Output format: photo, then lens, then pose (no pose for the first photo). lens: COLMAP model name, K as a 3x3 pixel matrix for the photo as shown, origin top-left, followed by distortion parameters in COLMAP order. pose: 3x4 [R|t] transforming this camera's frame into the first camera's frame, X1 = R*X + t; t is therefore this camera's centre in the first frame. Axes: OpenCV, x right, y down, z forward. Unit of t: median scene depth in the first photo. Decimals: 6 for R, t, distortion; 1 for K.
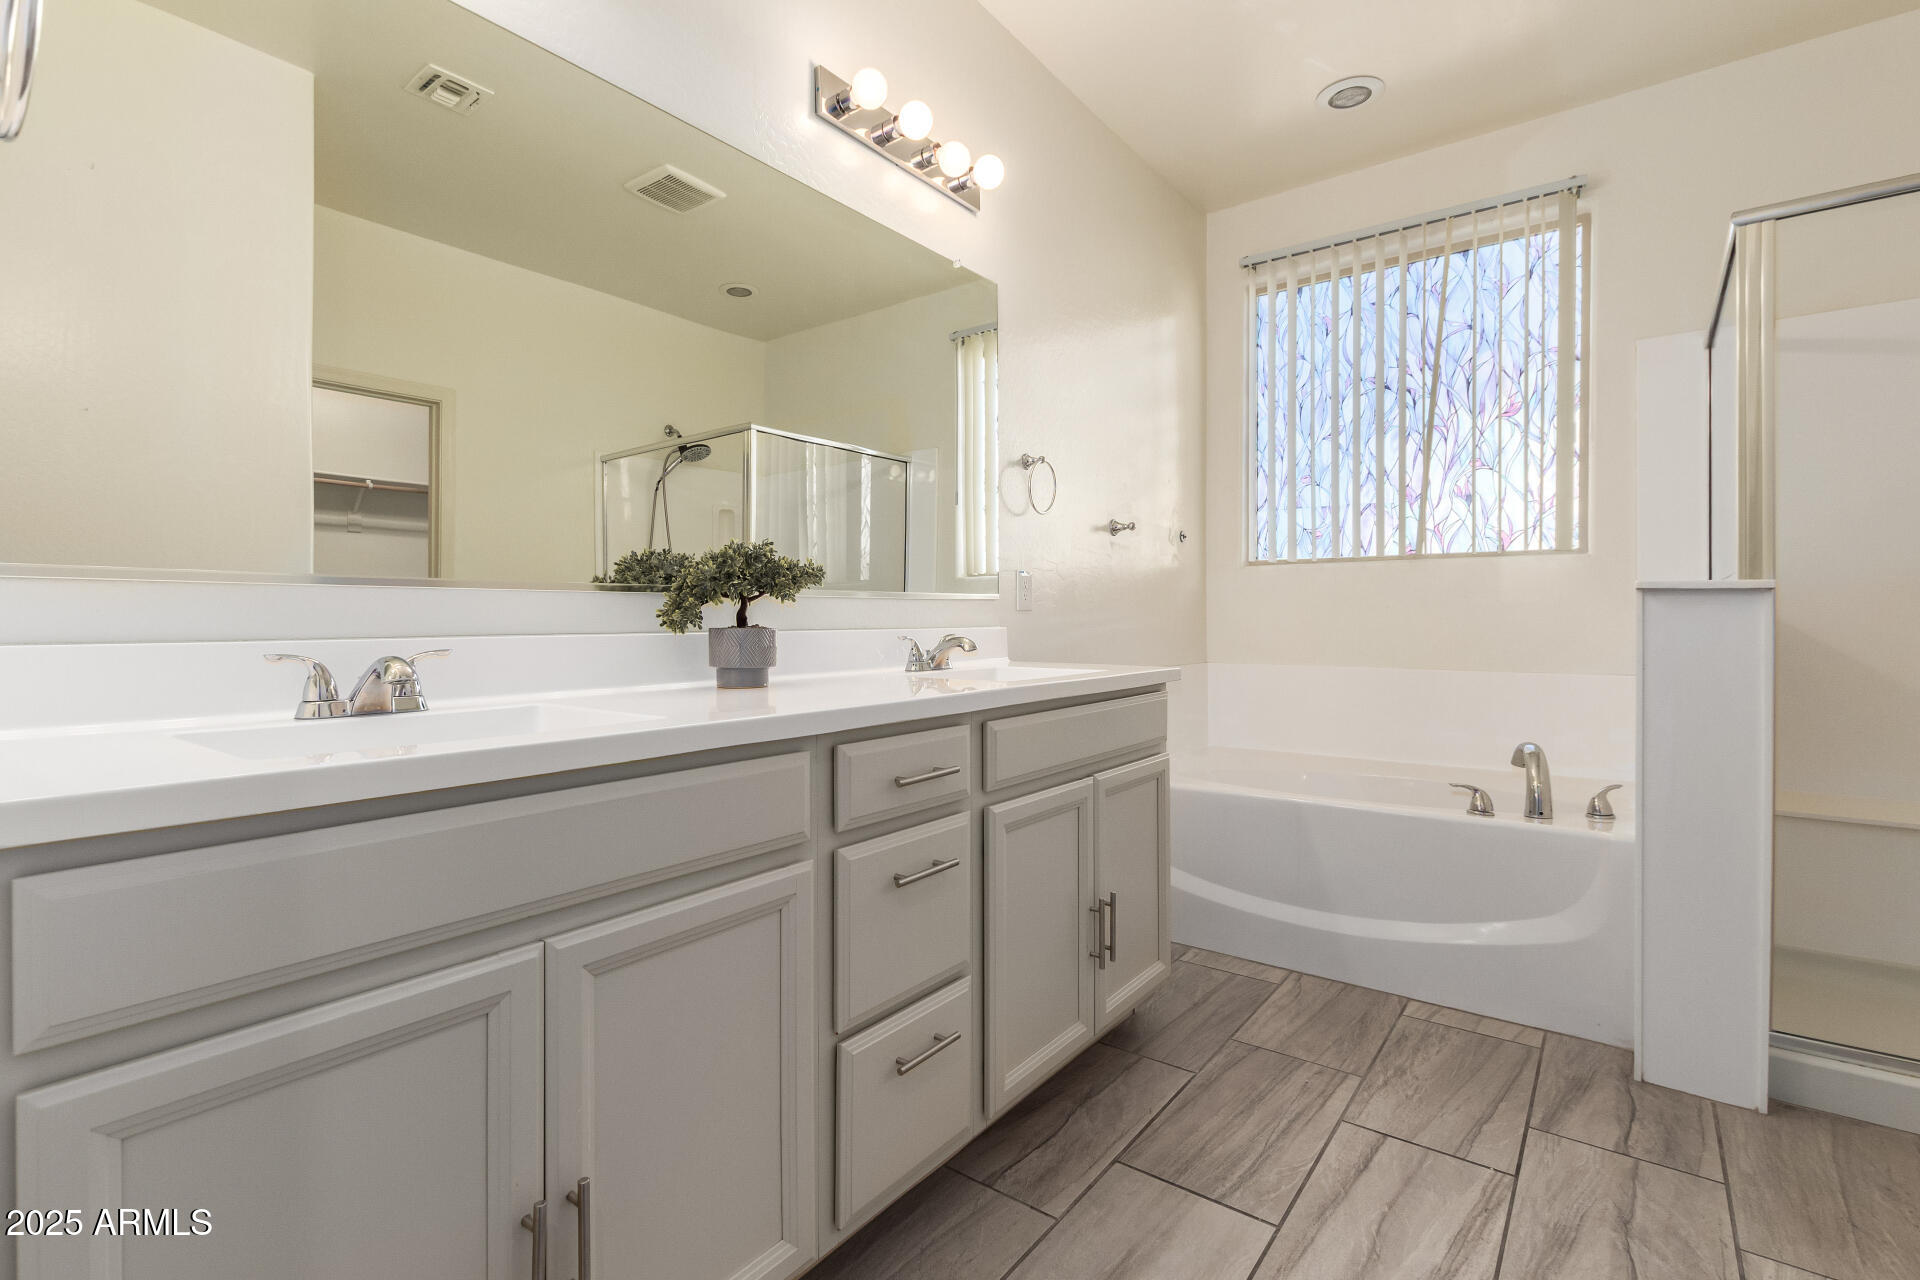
lens RADIAL K [[894.1, 0, 959.6], [0, 894.1, 624.2], [0, 0, 1]] dist [0.012657, -0.004671]
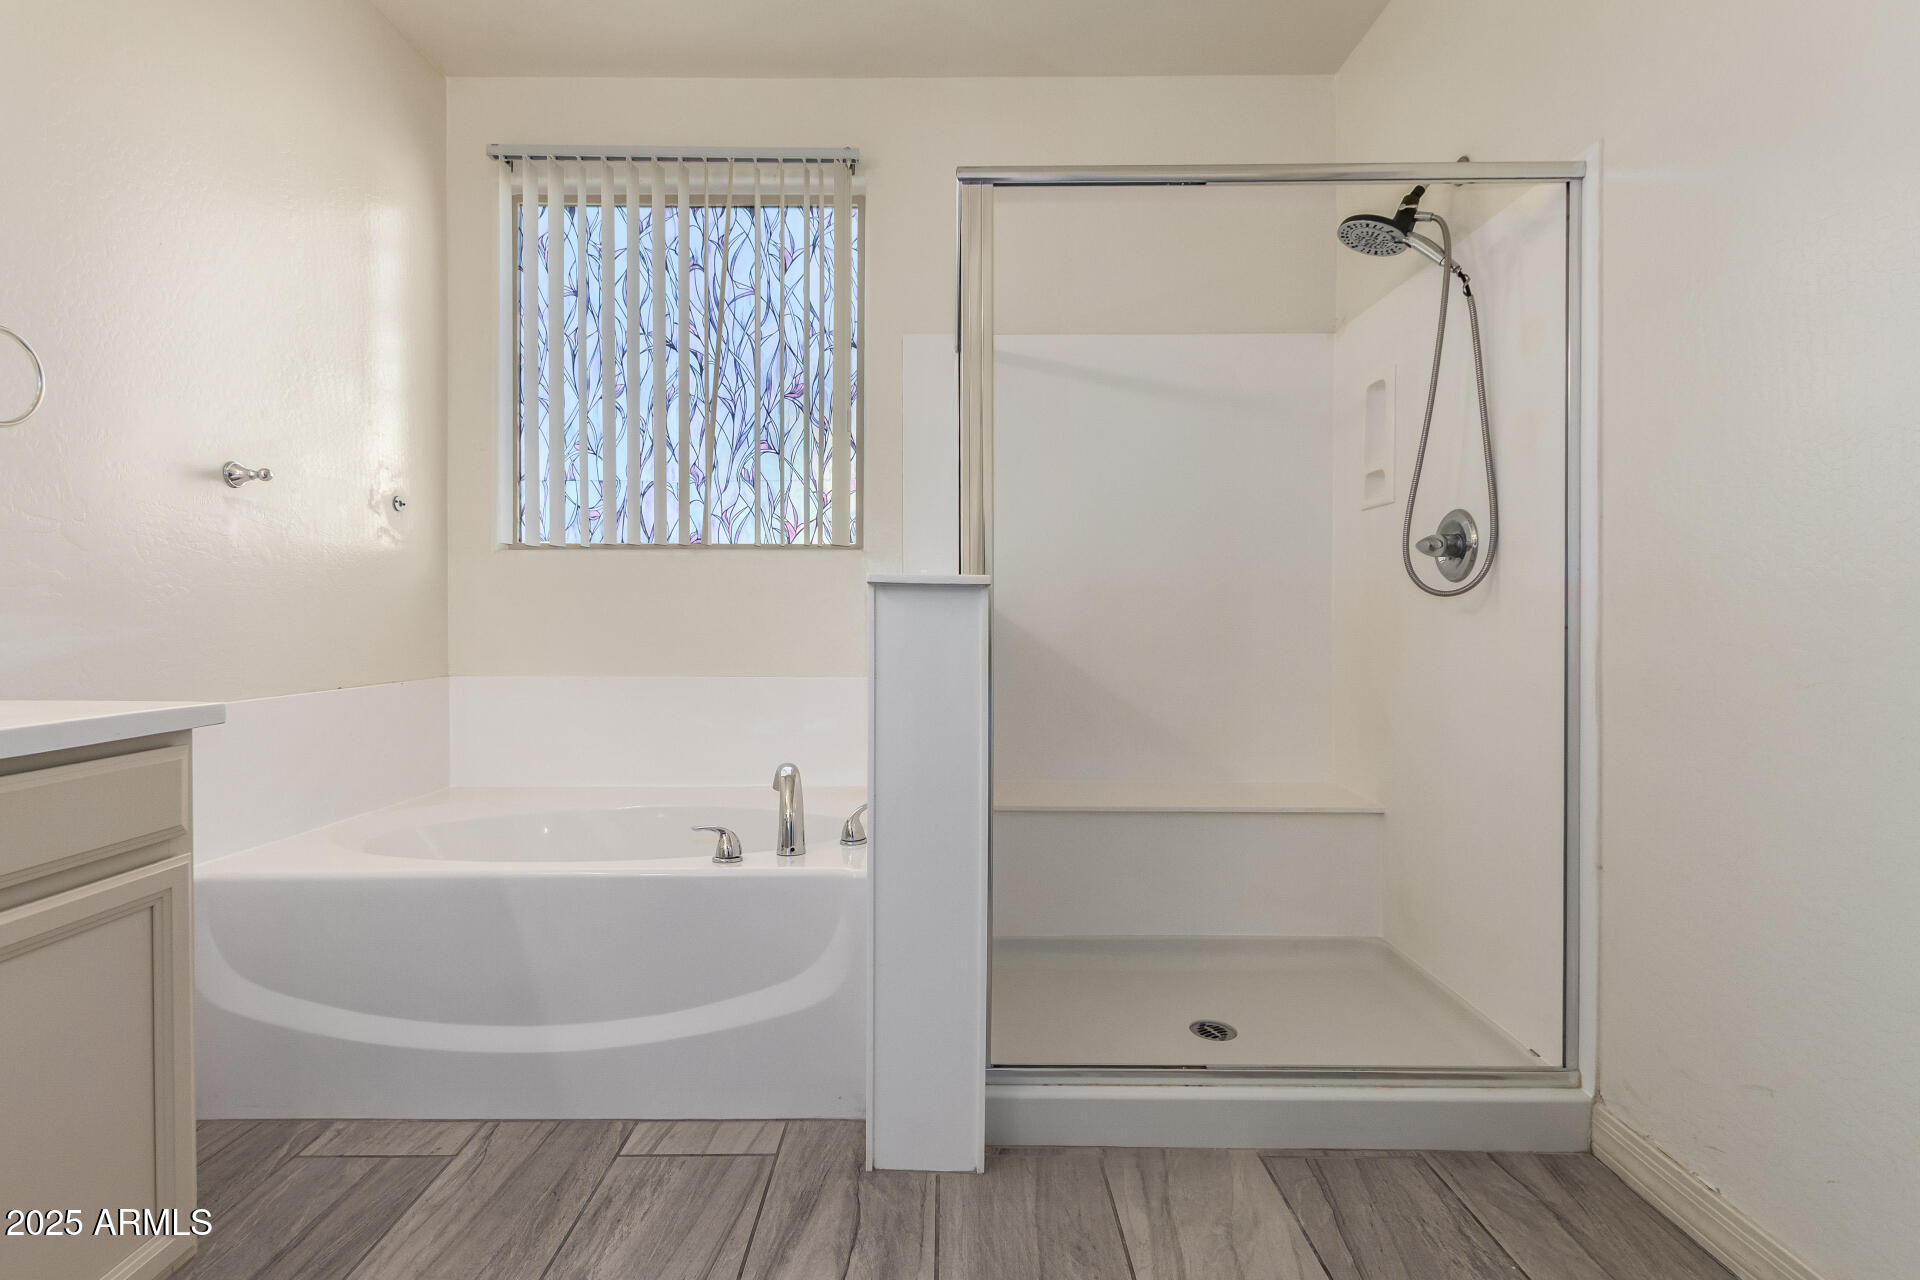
lens RADIAL K [[894.1, 0, 958.1], [0, 894.1, 636.2], [0, 0, 1]] dist [0.012657, -0.004671]
pose [[0.791261, -0.011504, 0.611371, 0.246882], [0.003462, 0.999891, 0.014333, -0.000556], [-0.611469, -0.009225, 0.791215, 0.231114]]
